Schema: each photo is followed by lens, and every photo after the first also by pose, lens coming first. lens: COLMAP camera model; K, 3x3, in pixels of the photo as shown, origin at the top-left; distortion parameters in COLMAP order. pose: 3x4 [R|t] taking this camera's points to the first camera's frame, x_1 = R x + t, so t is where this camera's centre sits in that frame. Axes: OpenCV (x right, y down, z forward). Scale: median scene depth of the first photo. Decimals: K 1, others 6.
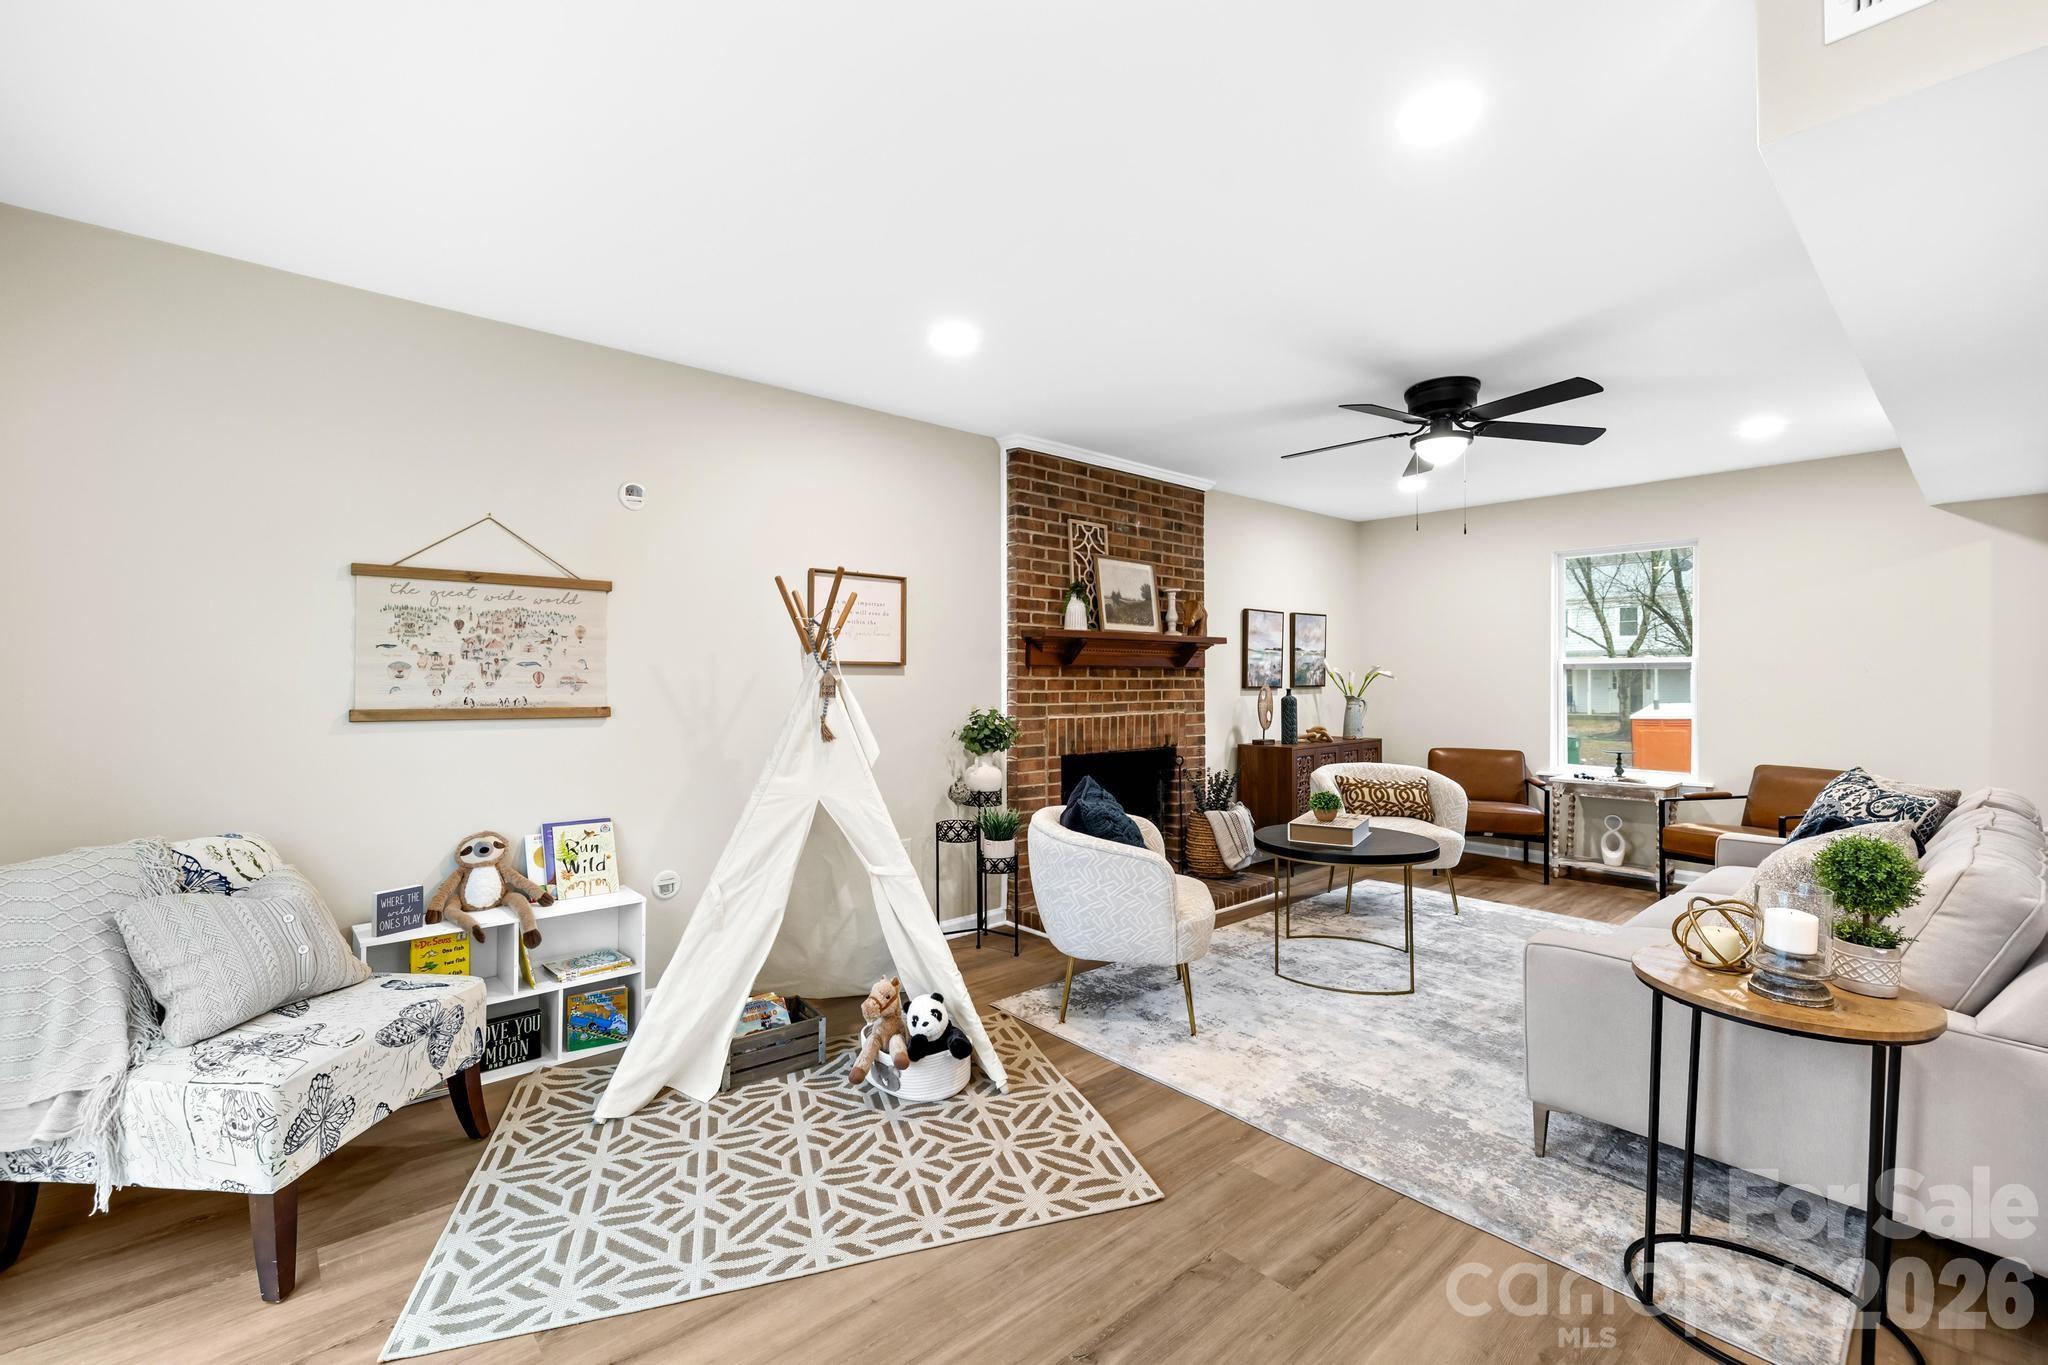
lens RADIAL K [[868.8, 0, 1001.3], [0, 868.8, 680.8], [0, 0, 1]] dist [0.000430, -0.000131]
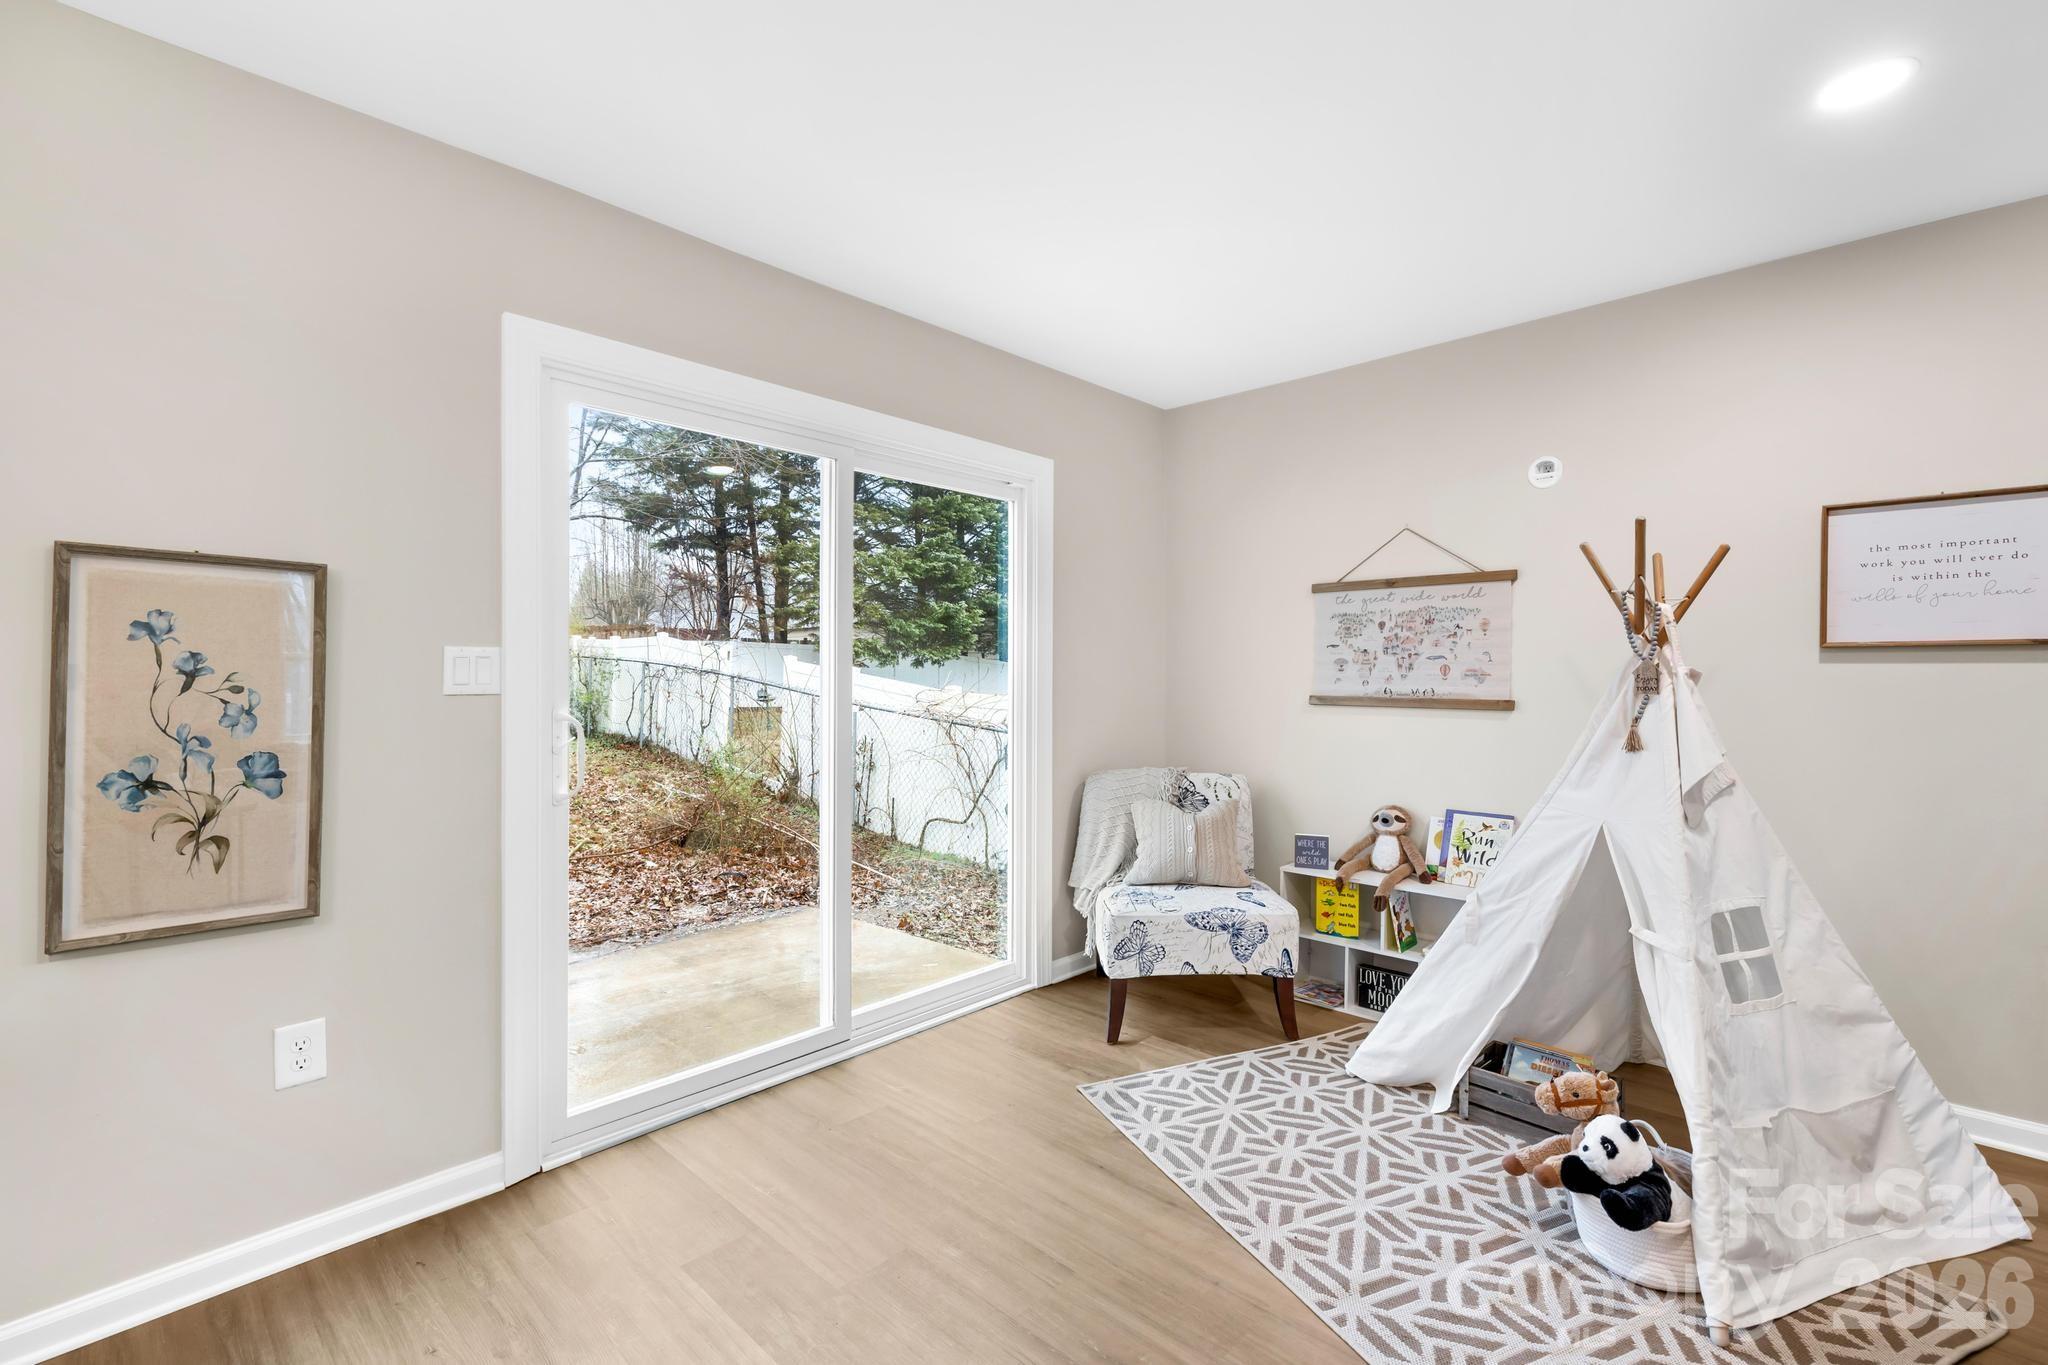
lens RADIAL K [[881.0, 0, 1033.1], [0, 881.0, 683.2], [0, 0, 1]] dist [0.000294, 0.000137]
pose [[0.113208, 0.008117, -0.993538, 0.585477], [-0.001625, 0.999967, 0.007984, 0.005378], [0.993570, 0.000711, 0.113217, 0.466639]]
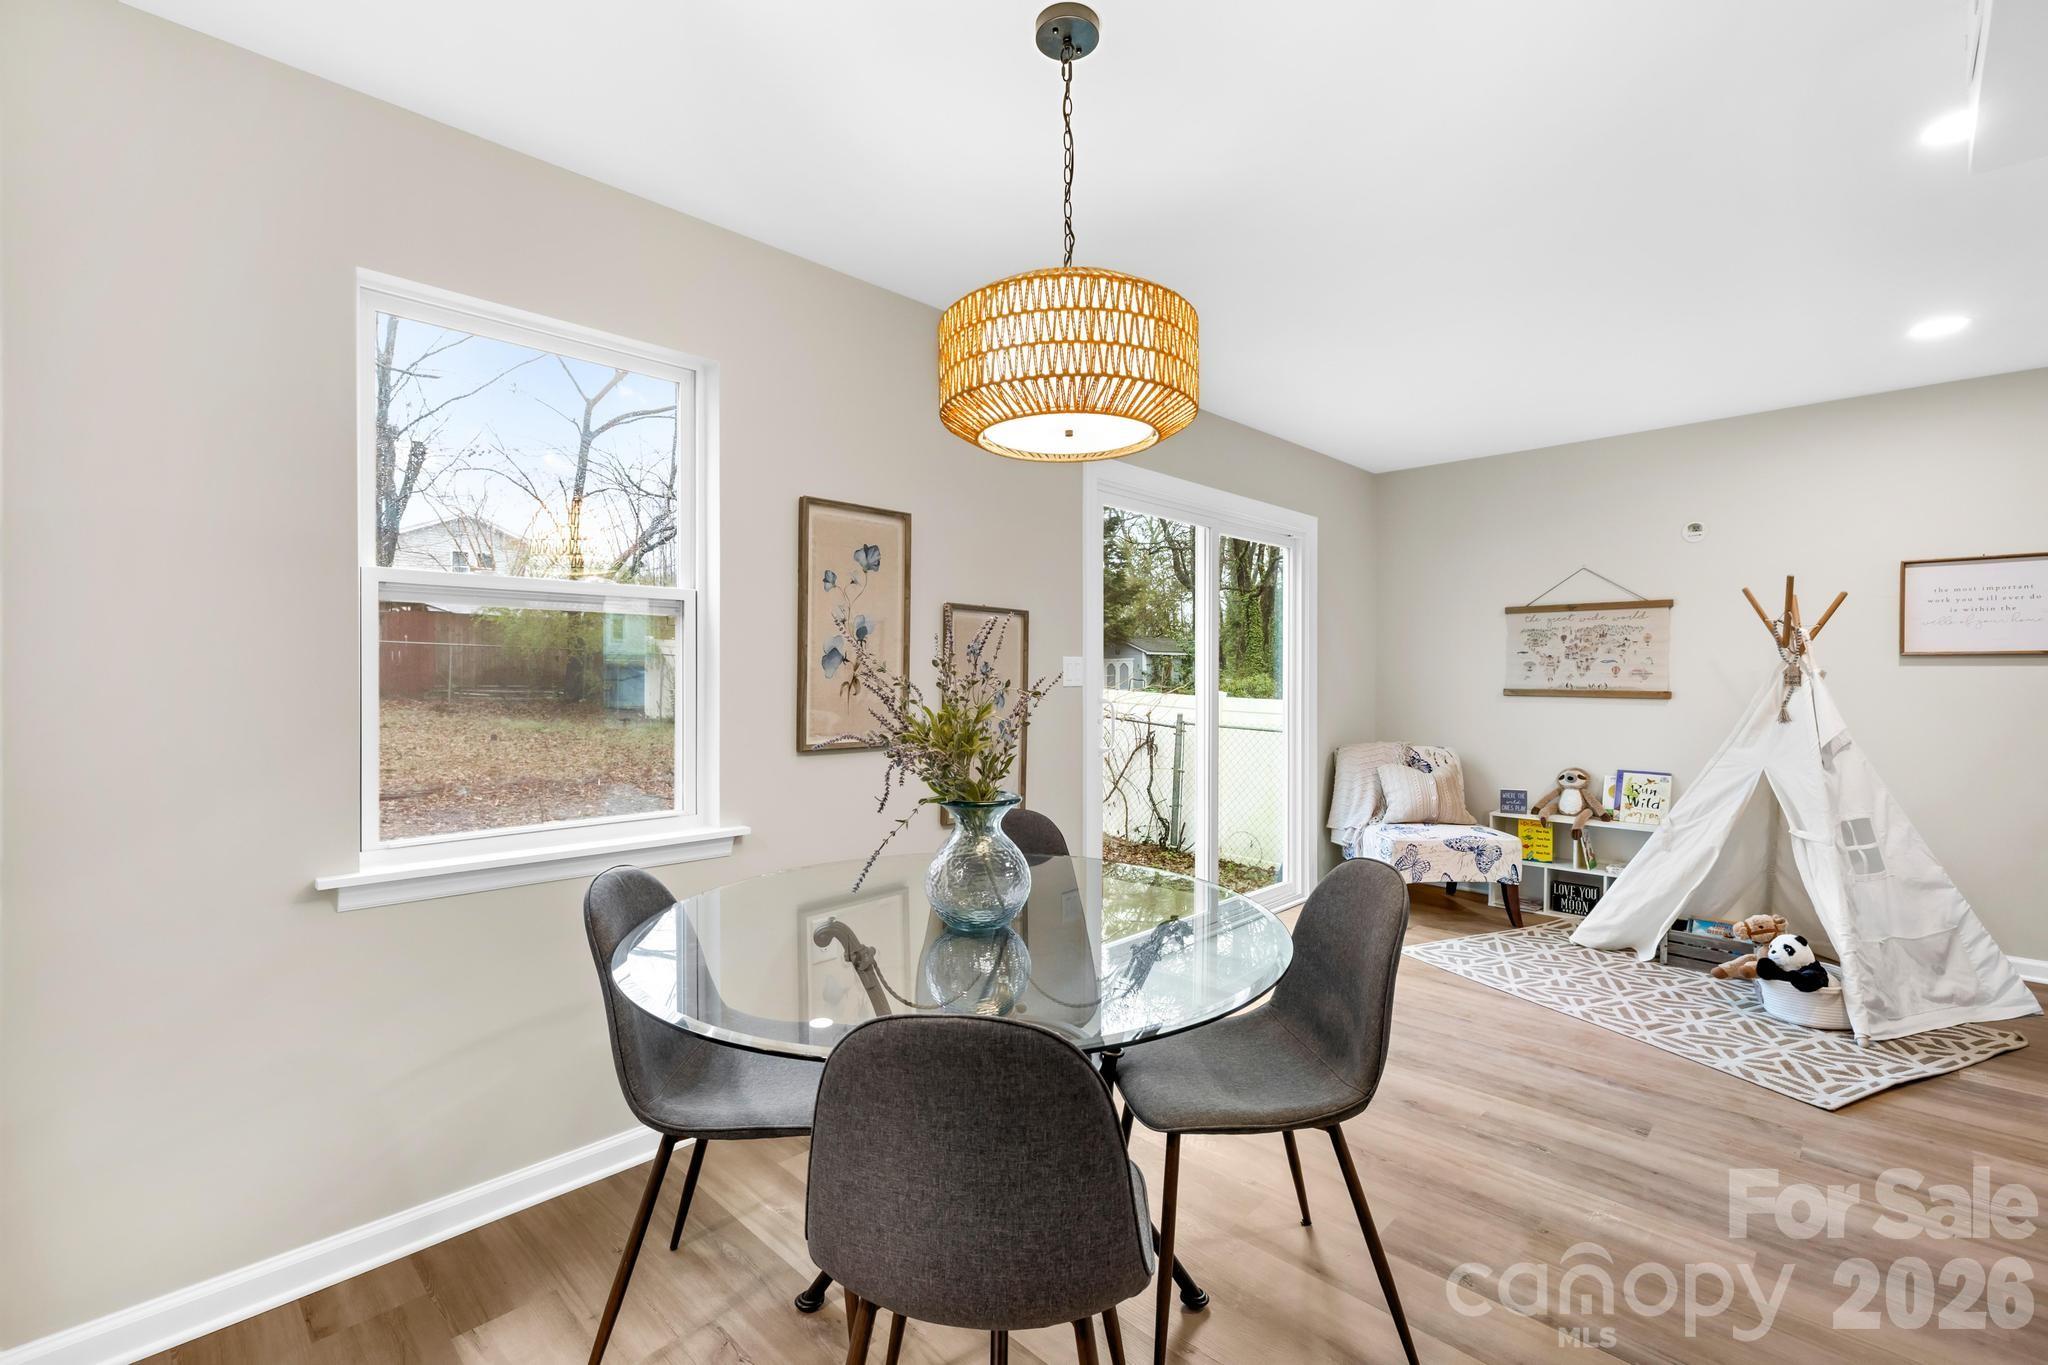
lens RADIAL K [[862.9, 0, 1031.0], [0, 862.9, 679.2], [0, 0, 1]] dist [0.000299, -0.000158]
pose [[0.089138, 0.005404, -0.996005, 1.034701], [-0.000374, 0.999985, 0.005393, 0.004552], [0.996019, -0.000109, 0.089139, -0.151129]]
